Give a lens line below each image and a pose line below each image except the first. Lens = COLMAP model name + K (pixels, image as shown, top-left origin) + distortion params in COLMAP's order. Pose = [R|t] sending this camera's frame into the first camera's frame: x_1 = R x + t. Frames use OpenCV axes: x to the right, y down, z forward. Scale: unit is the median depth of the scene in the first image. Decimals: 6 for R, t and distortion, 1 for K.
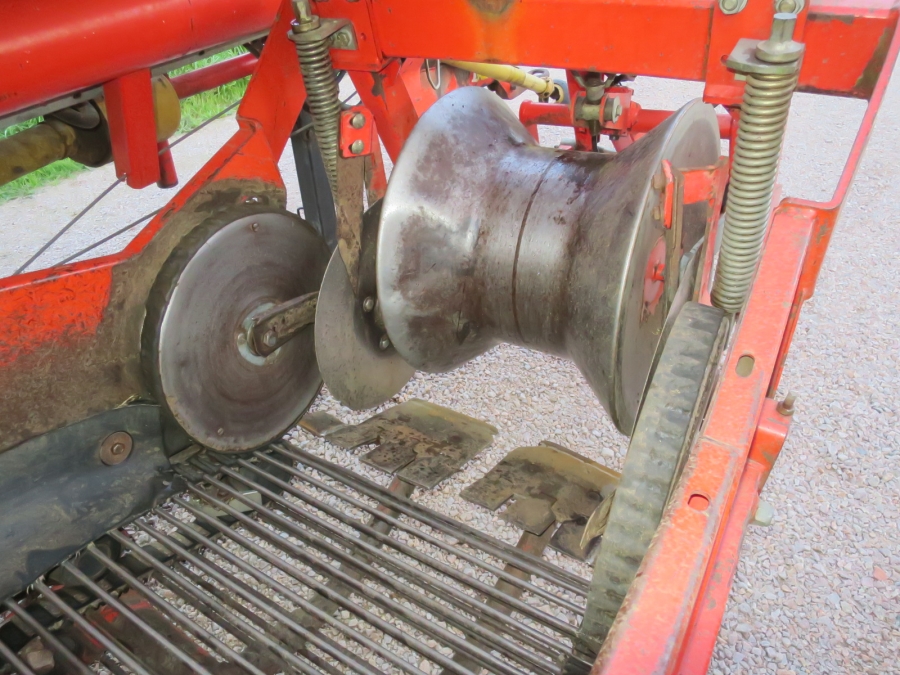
lens RADIAL K [[624.8, 0, 446.8], [0, 624.8, 361.5], [0, 0, 1]] dist [-0.079901, 0.034963]
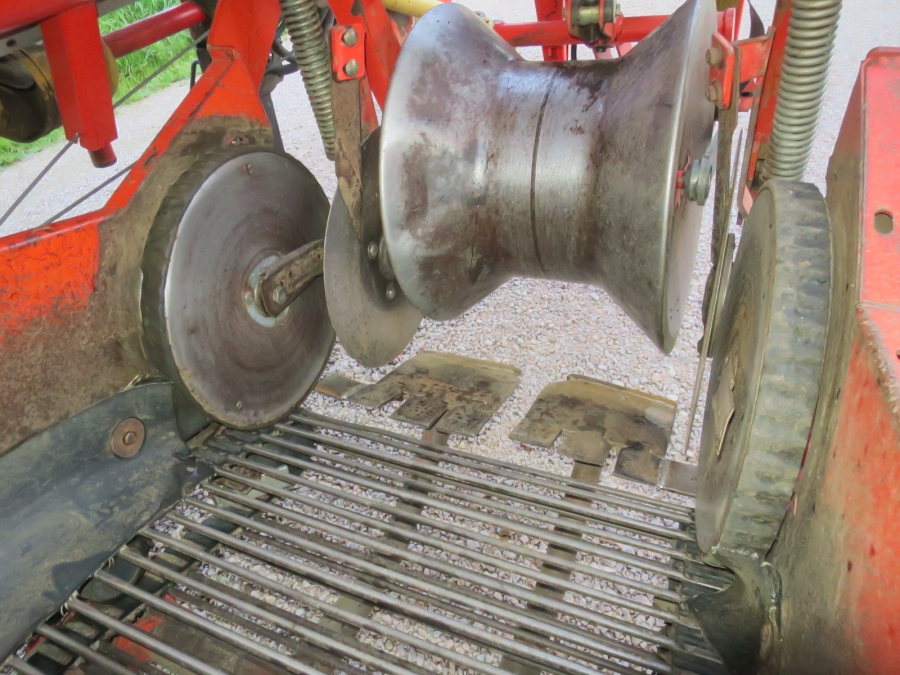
lens RADIAL K [[624.8, 0, 446.8], [0, 624.8, 361.5], [0, 0, 1]] dist [-0.079901, 0.034963]
pose [[0.987740, -0.132761, 0.082124, -0.133608], [0.128905, 0.990364, 0.050620, 0.043528], [-0.088053, -0.039413, 0.995336, 0.088241]]
